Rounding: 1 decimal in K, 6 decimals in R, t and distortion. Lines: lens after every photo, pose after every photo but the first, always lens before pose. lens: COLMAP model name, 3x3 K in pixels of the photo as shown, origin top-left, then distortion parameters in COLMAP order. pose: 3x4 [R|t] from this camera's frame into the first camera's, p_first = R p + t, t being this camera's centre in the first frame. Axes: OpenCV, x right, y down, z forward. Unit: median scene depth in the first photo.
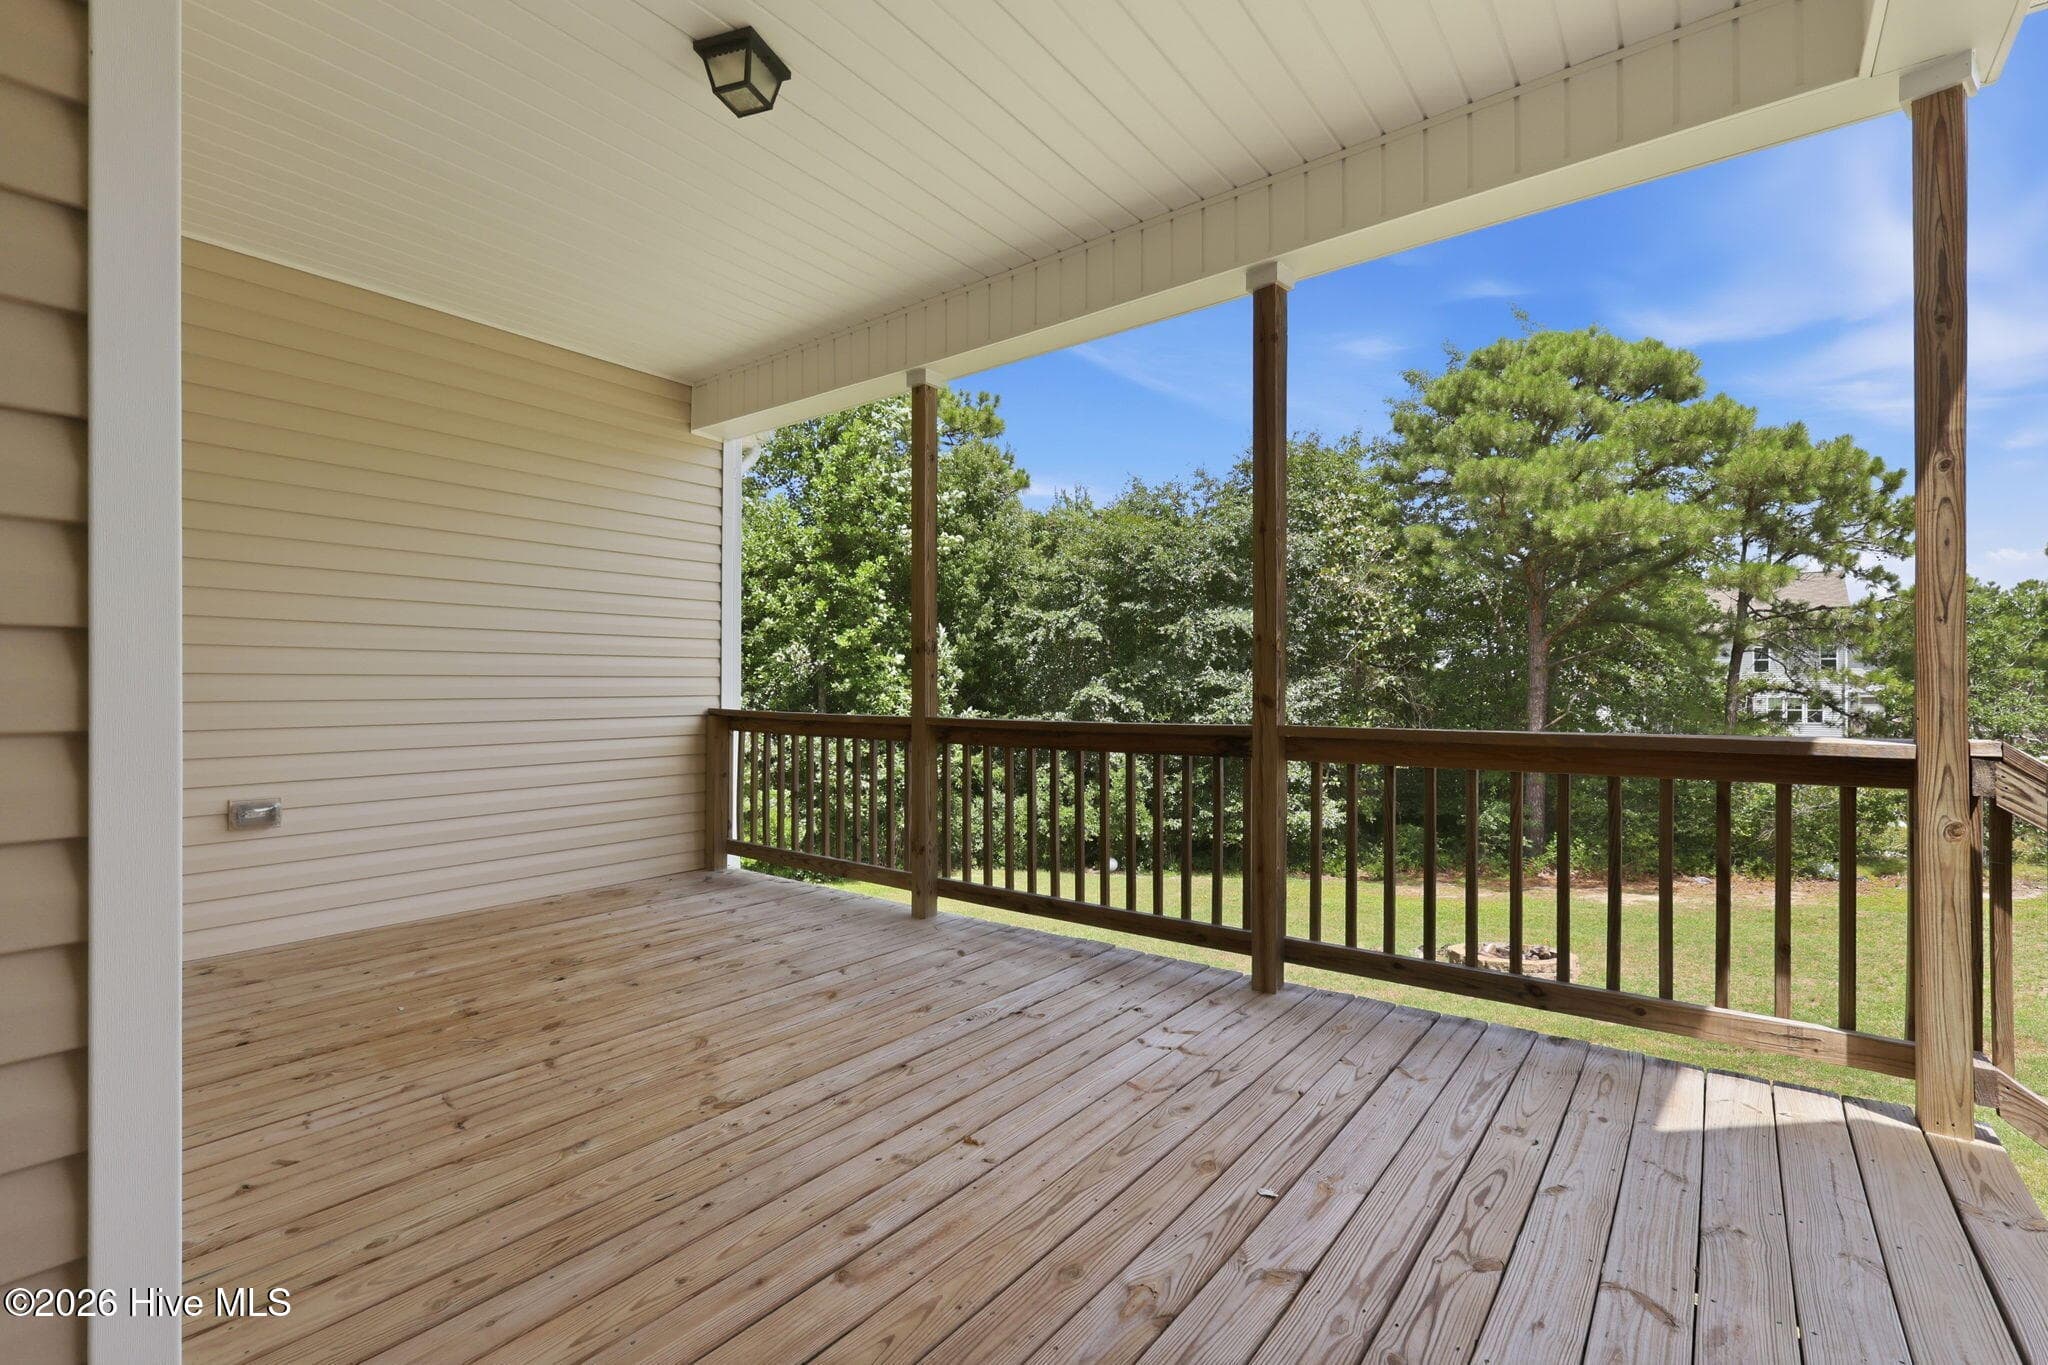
lens RADIAL K [[920.1, 0, 1024.0], [0, 920.1, 682.5], [0, 0, 1]] dist [-0.001685, -0.000234]
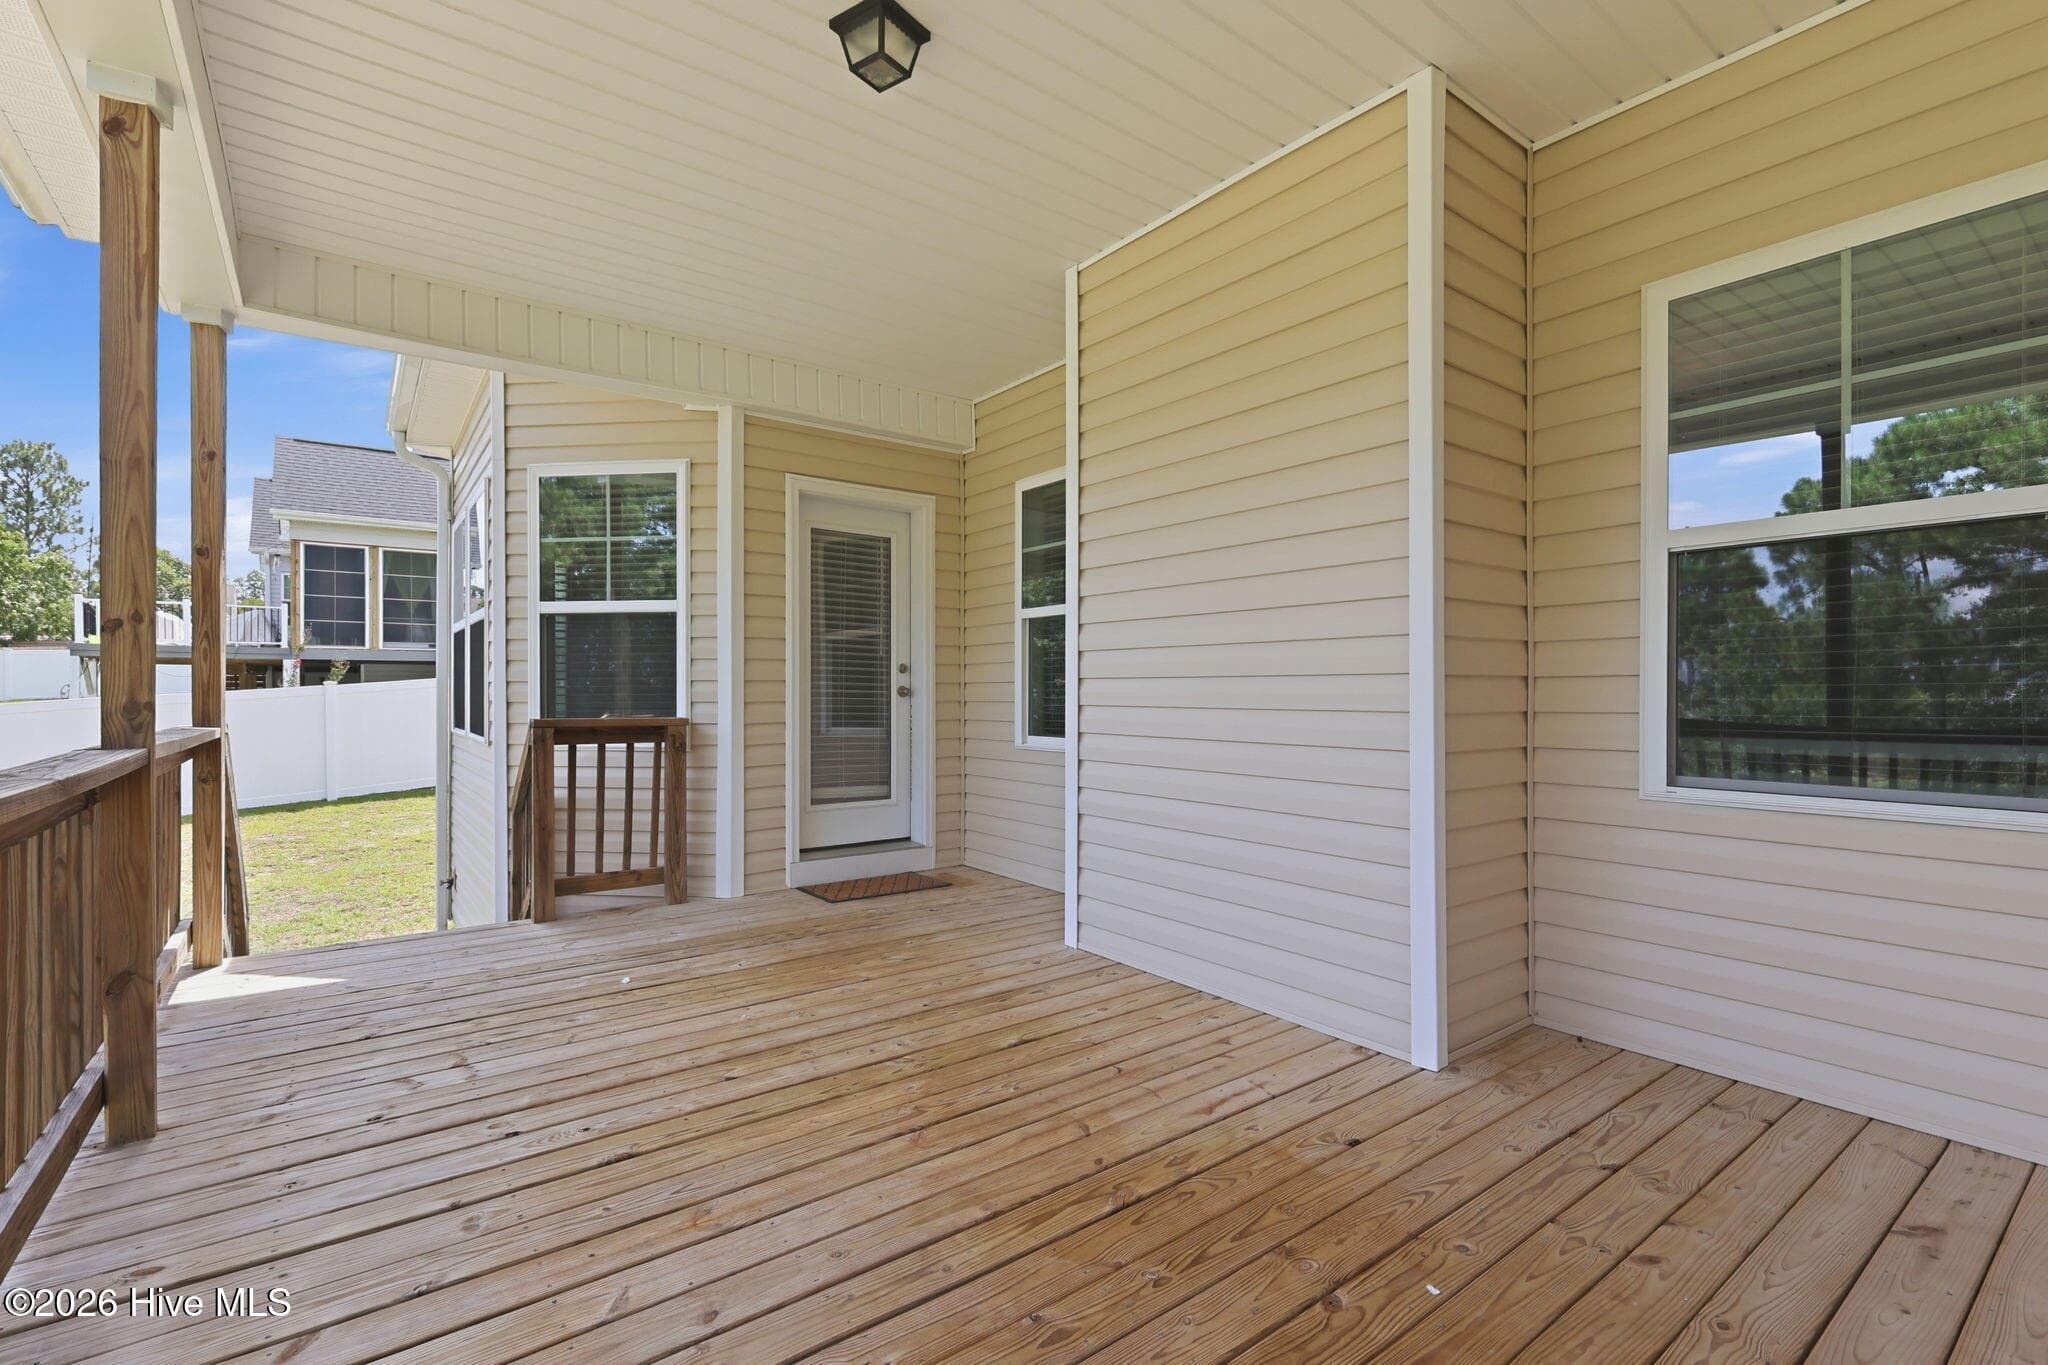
lens RADIAL K [[920.1, 0, 1024.0], [0, 920.1, 682.5], [0, 0, 1]] dist [-0.001685, -0.000234]
pose [[-0.965865, 0.003412, 0.259025, -0.754933], [0.002388, 0.999988, -0.004270, -0.001618], [-0.259037, -0.003505, -0.965861, 2.032524]]
